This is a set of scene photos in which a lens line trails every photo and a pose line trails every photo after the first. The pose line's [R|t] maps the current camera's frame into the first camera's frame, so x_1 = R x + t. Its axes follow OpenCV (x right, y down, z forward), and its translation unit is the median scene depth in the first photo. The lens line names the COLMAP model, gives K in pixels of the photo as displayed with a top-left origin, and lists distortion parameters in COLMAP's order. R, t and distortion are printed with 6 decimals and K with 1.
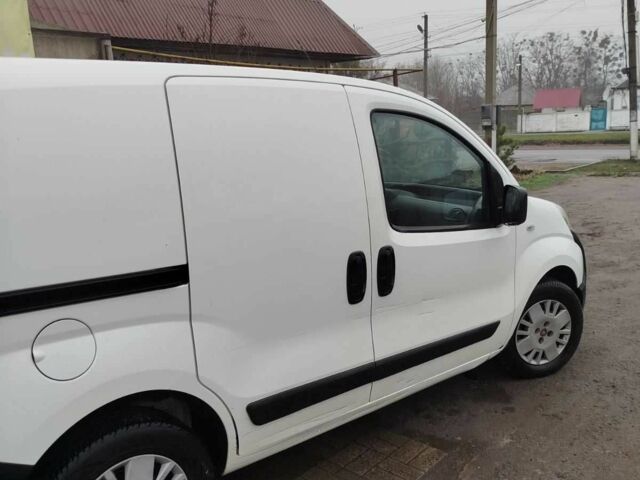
lens RADIAL K [[597.5, 0, 322.9], [0, 597.5, 238.5], [0, 0, 1]] dist [0.002570, 0.027820]
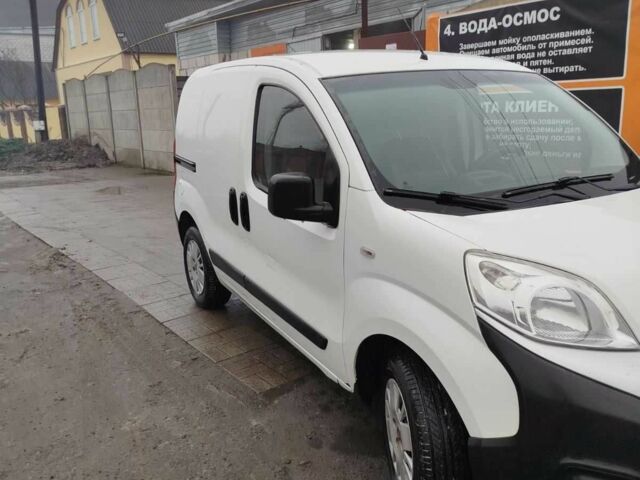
lens RADIAL K [[597.5, 0, 322.9], [0, 597.5, 238.5], [0, 0, 1]] dist [0.002570, 0.027820]
pose [[-0.212692, 0.260777, -0.941678, 0.908154], [-0.150848, 0.943412, 0.295328, -0.207582], [0.965405, 0.204864, -0.161318, 0.965010]]
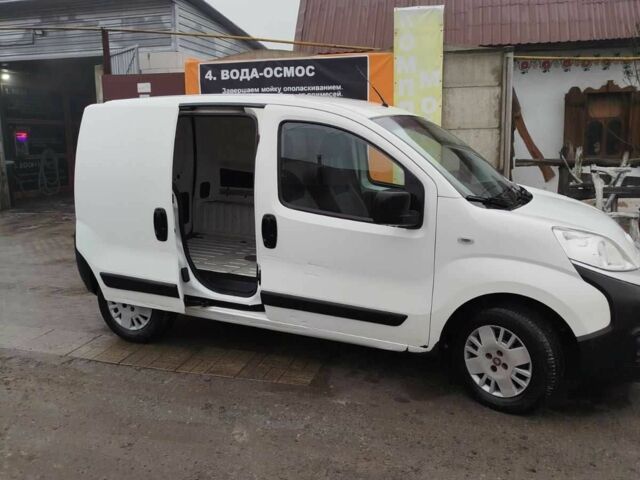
lens RADIAL K [[597.5, 0, 322.9], [0, 597.5, 238.5], [0, 0, 1]] dist [0.002570, 0.027820]
pose [[0.426920, 0.190579, -0.883979, 1.013771], [-0.182290, 0.975609, 0.122297, -0.089885], [0.885725, 0.108930, 0.451248, 0.320251]]
